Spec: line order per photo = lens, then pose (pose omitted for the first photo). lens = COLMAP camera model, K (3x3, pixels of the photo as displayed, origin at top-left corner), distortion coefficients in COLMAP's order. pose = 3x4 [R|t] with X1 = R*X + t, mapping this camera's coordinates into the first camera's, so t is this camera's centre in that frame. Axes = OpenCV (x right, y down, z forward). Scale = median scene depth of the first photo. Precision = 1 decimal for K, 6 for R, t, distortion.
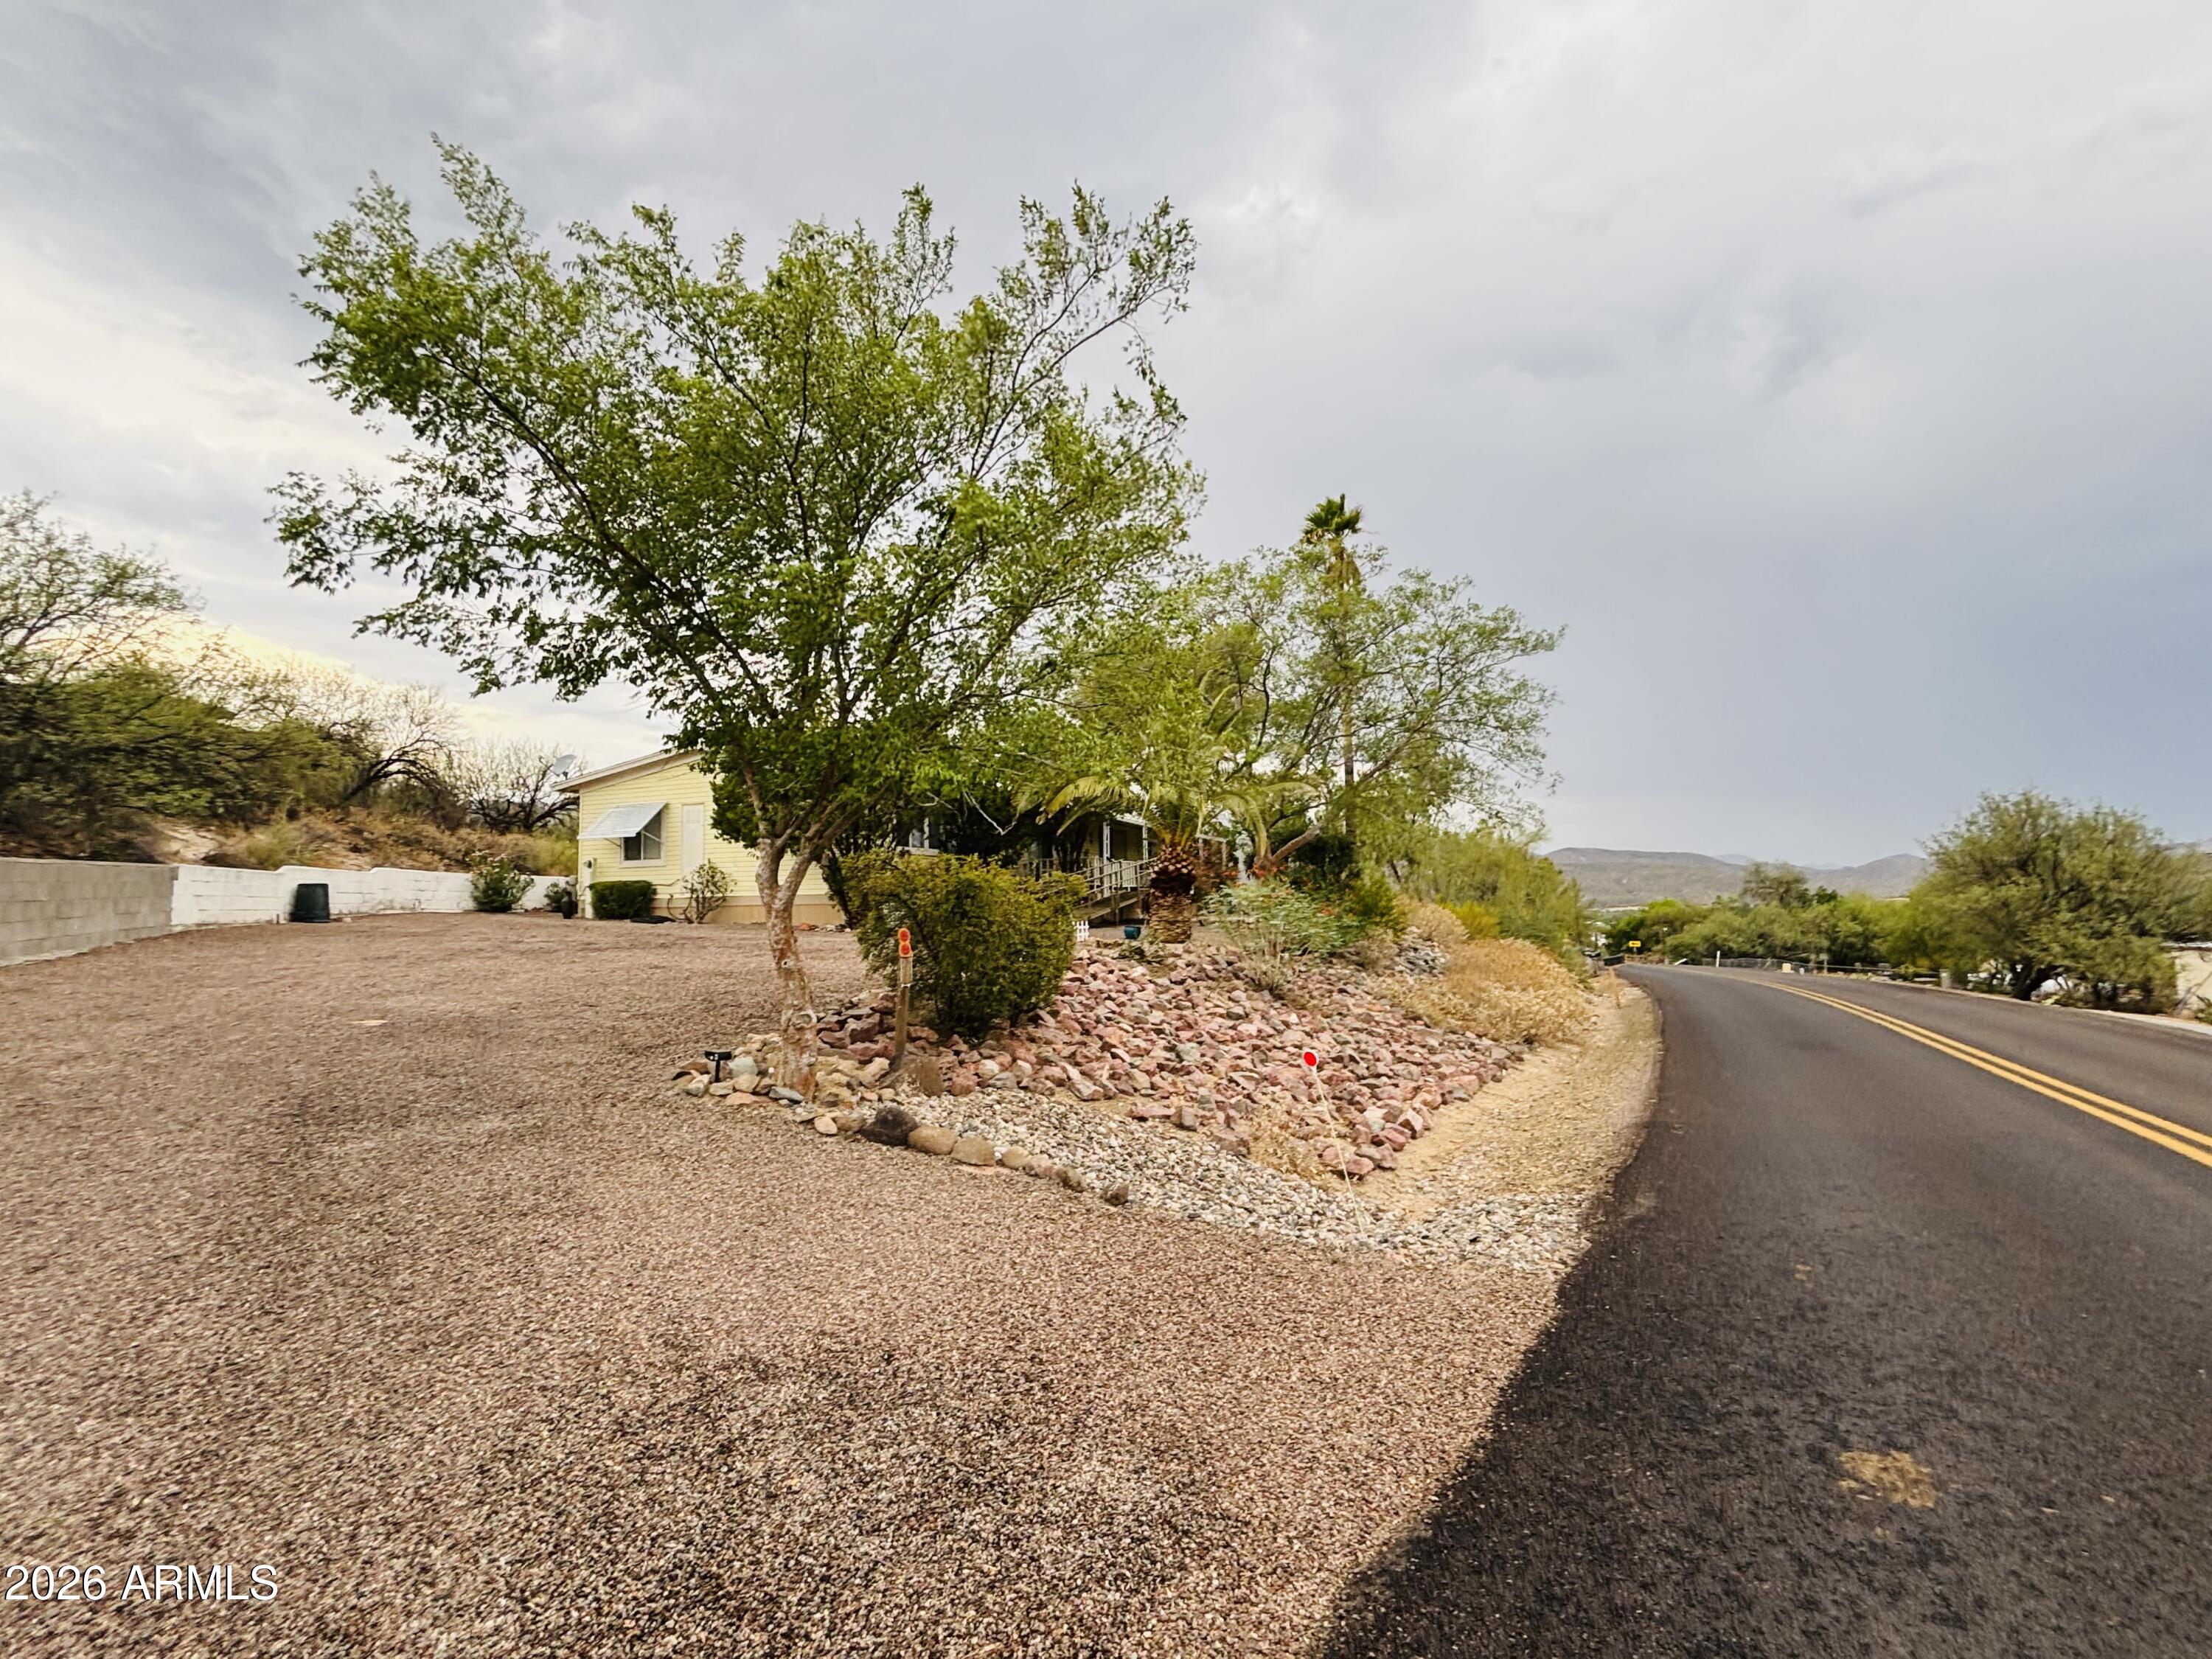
lens RADIAL K [[1030.8, 0, 1106.0], [0, 1030.8, 829.5], [0, 0, 1]] dist [0.000605, -0.000453]
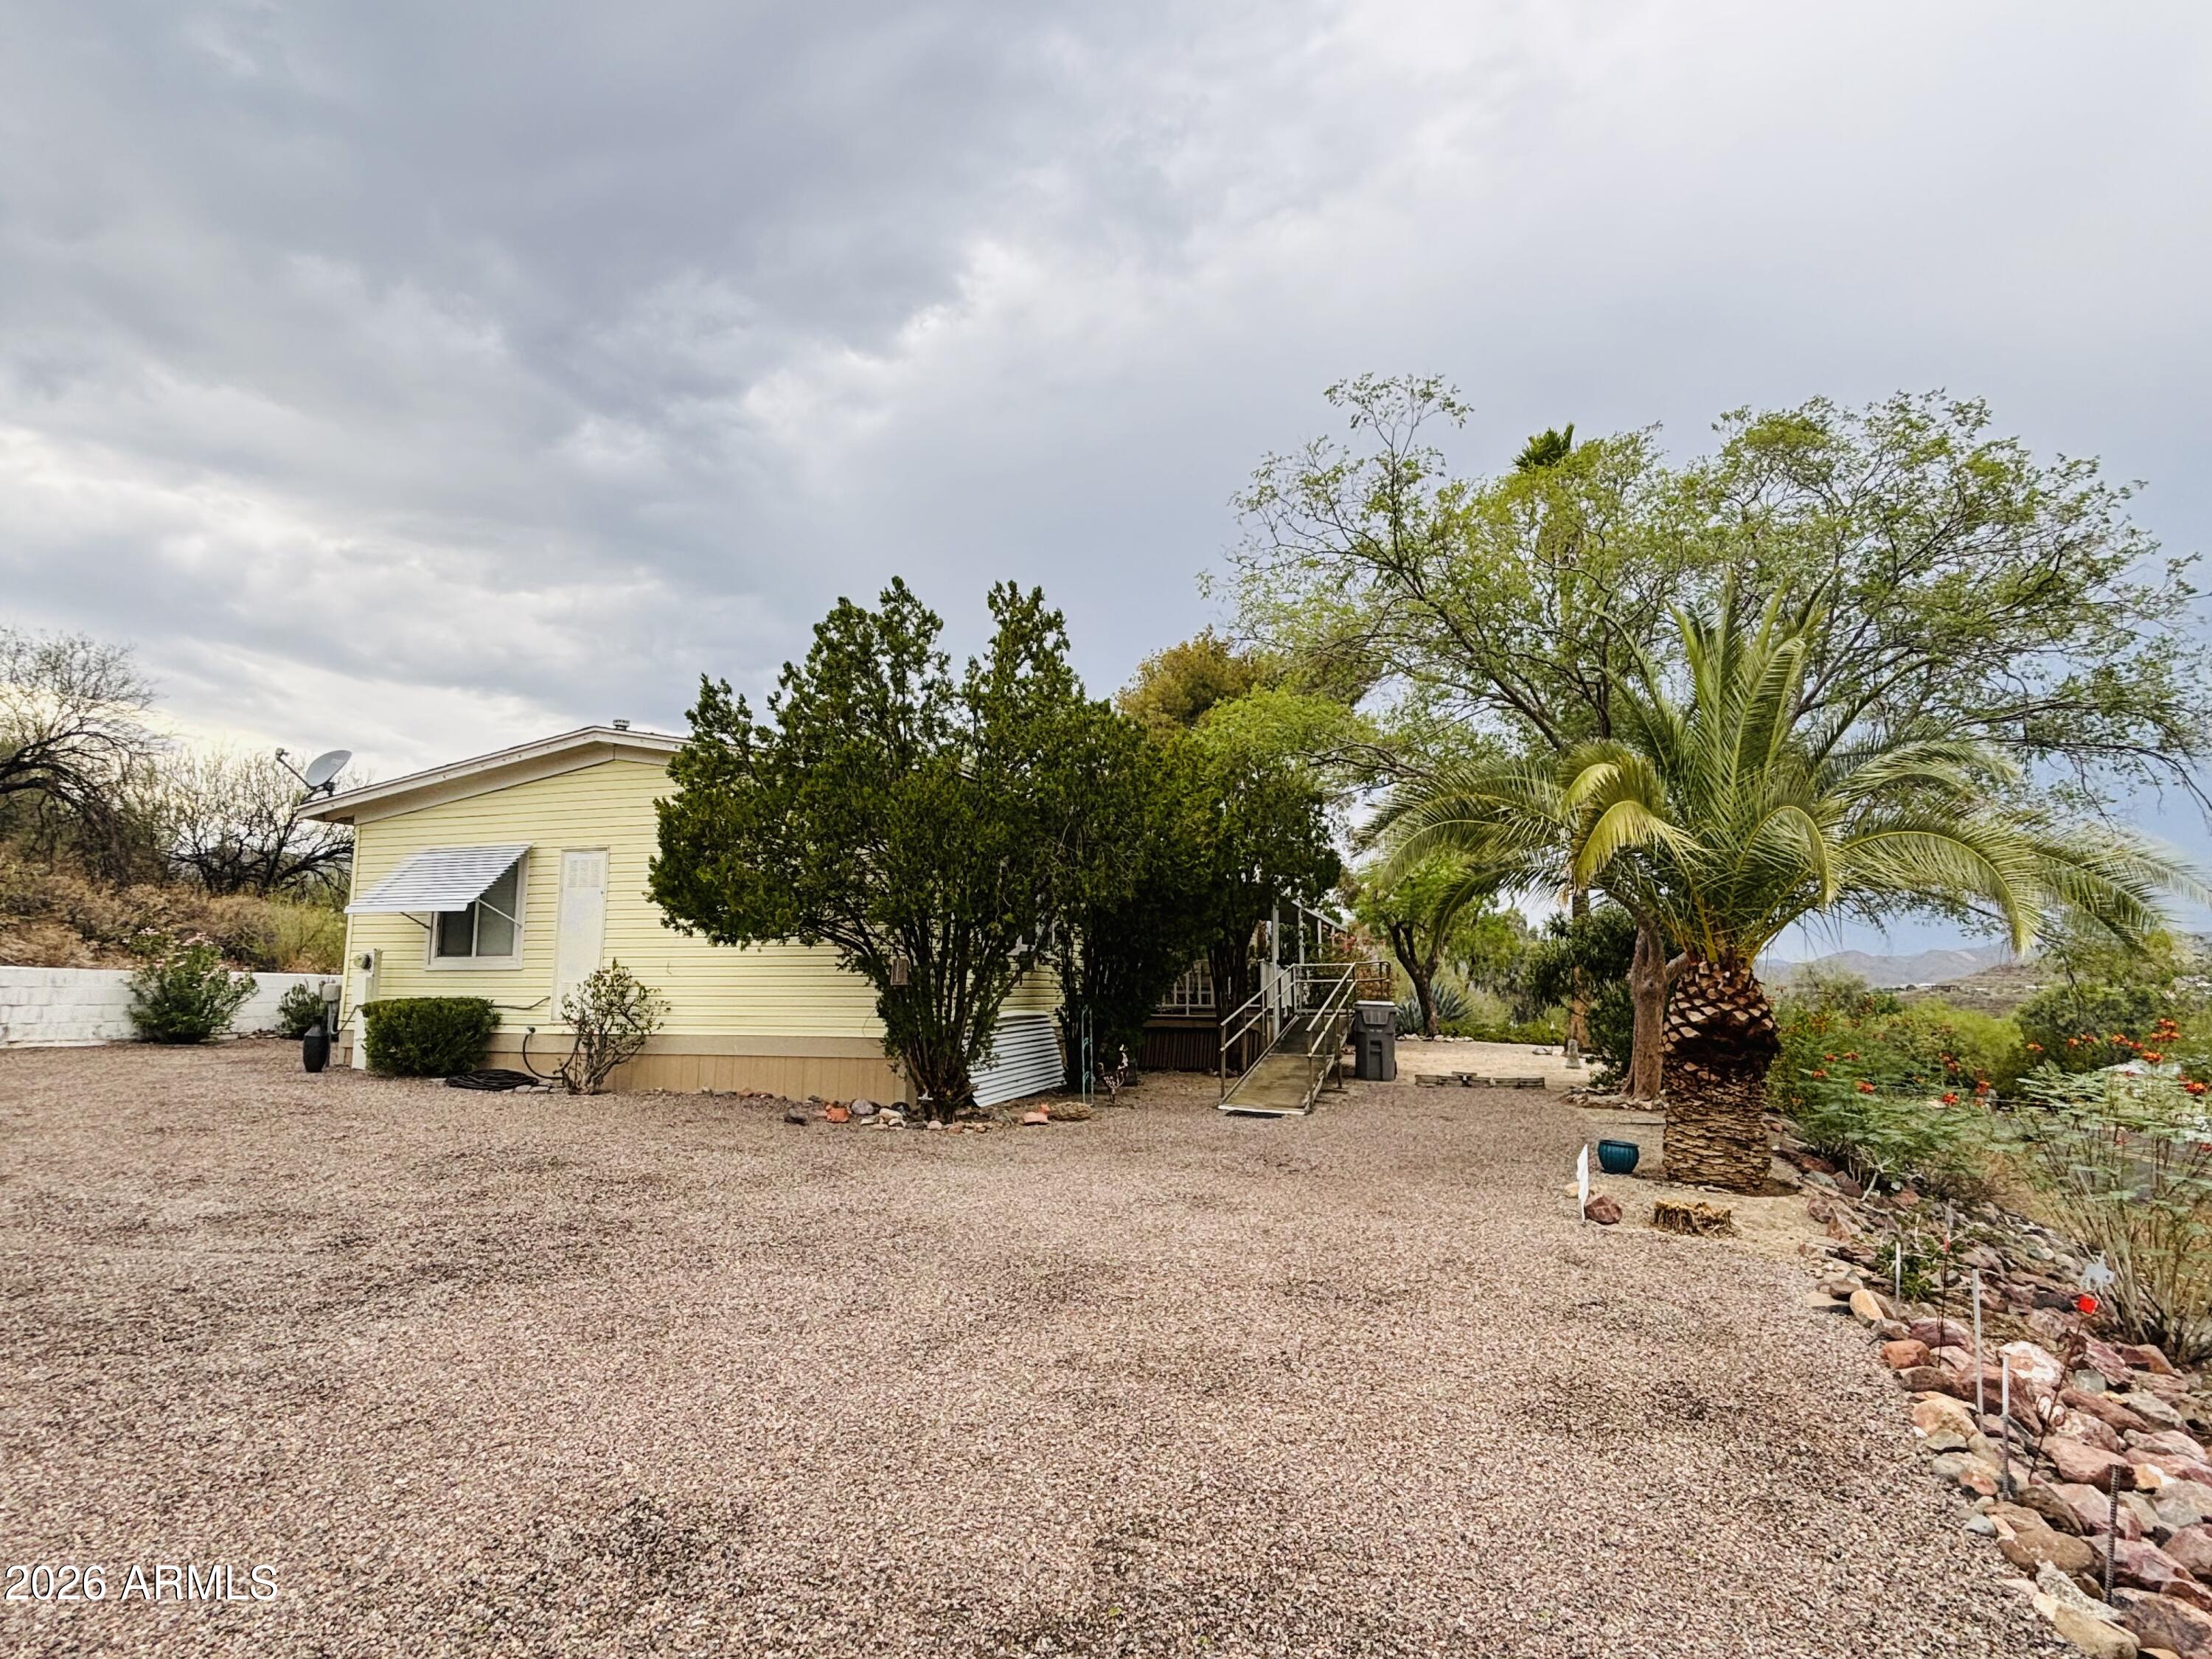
lens RADIAL K [[1166.6, 0, 1106.0], [0, 1166.6, 829.5], [0, 0, 1]] dist [-0.004676, -0.000601]
pose [[0.994639, 0.029368, 0.099147, -0.259444], [-0.023077, 0.997682, -0.064017, -0.004785], [-0.100798, 0.061386, 0.993011, 0.513767]]
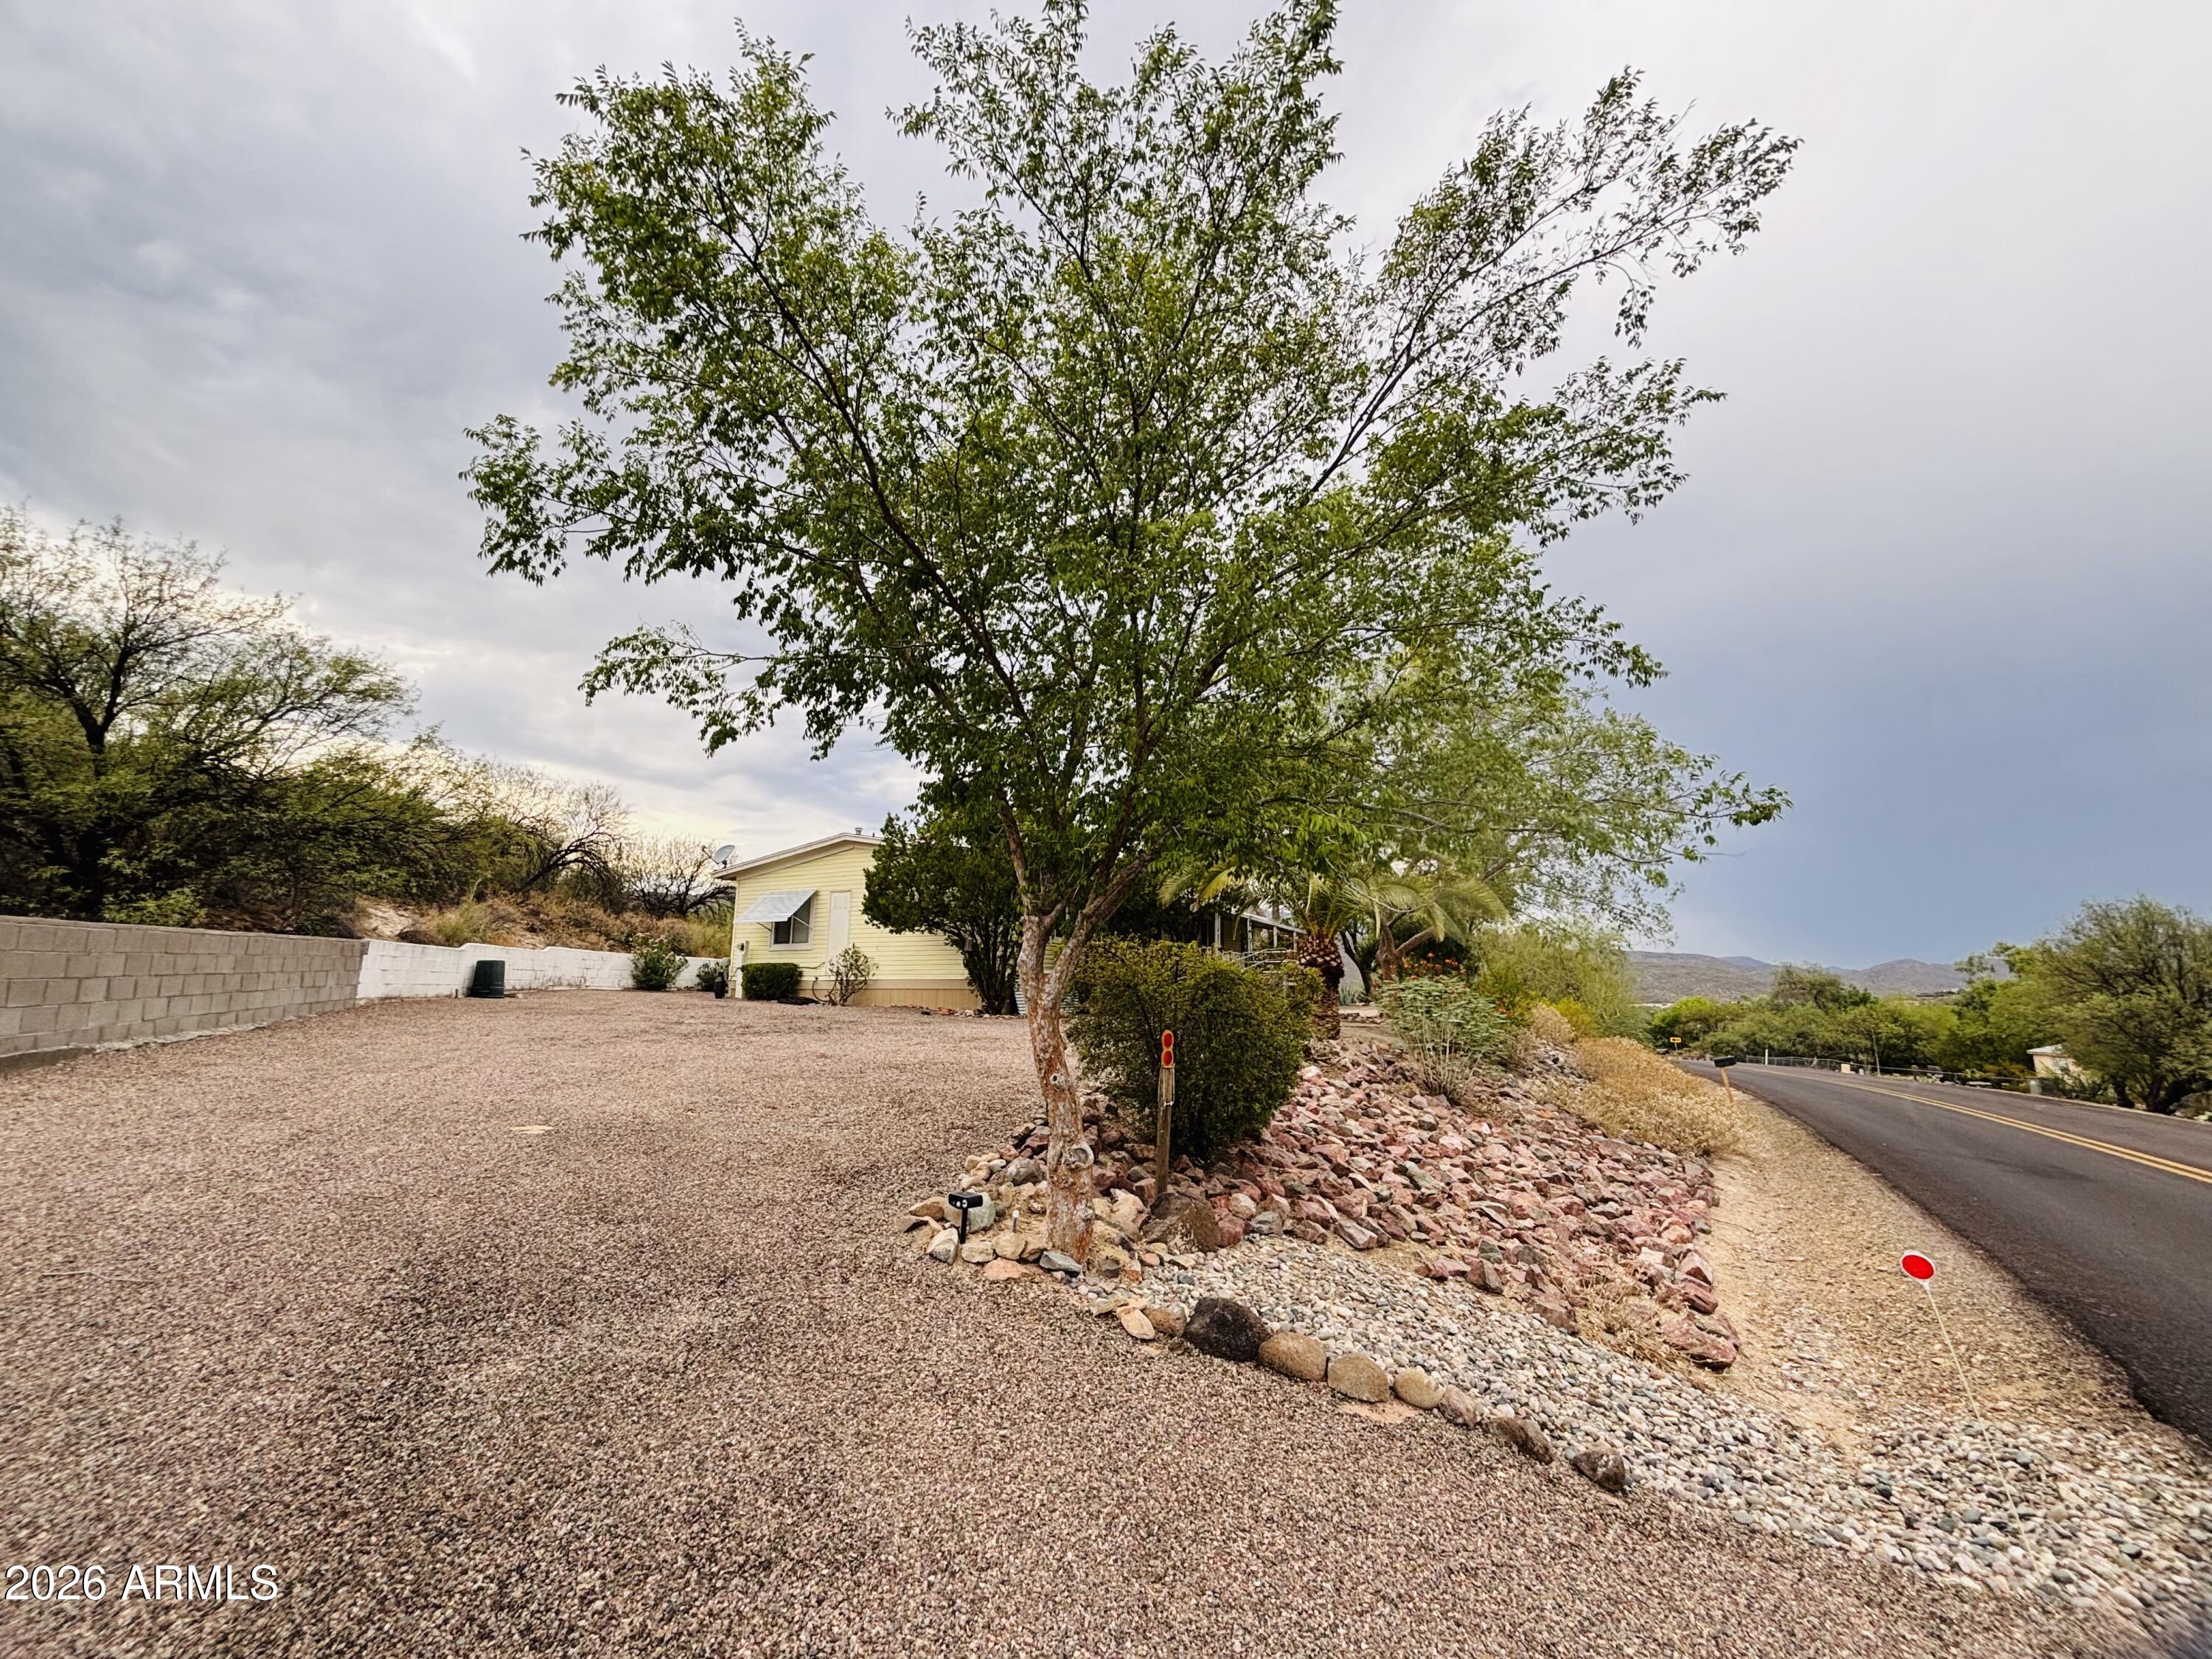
lens RADIAL K [[888.8, 0, 1104.4], [0, 888.8, 824.8], [0, 0, 1]] dist [-0.000431, 0.000538]
pose [[0.998035, 0.009617, -0.061918, -0.094089], [-0.016442, 0.993720, -0.110684, 0.005139], [0.060465, 0.111485, 0.991925, 0.128281]]
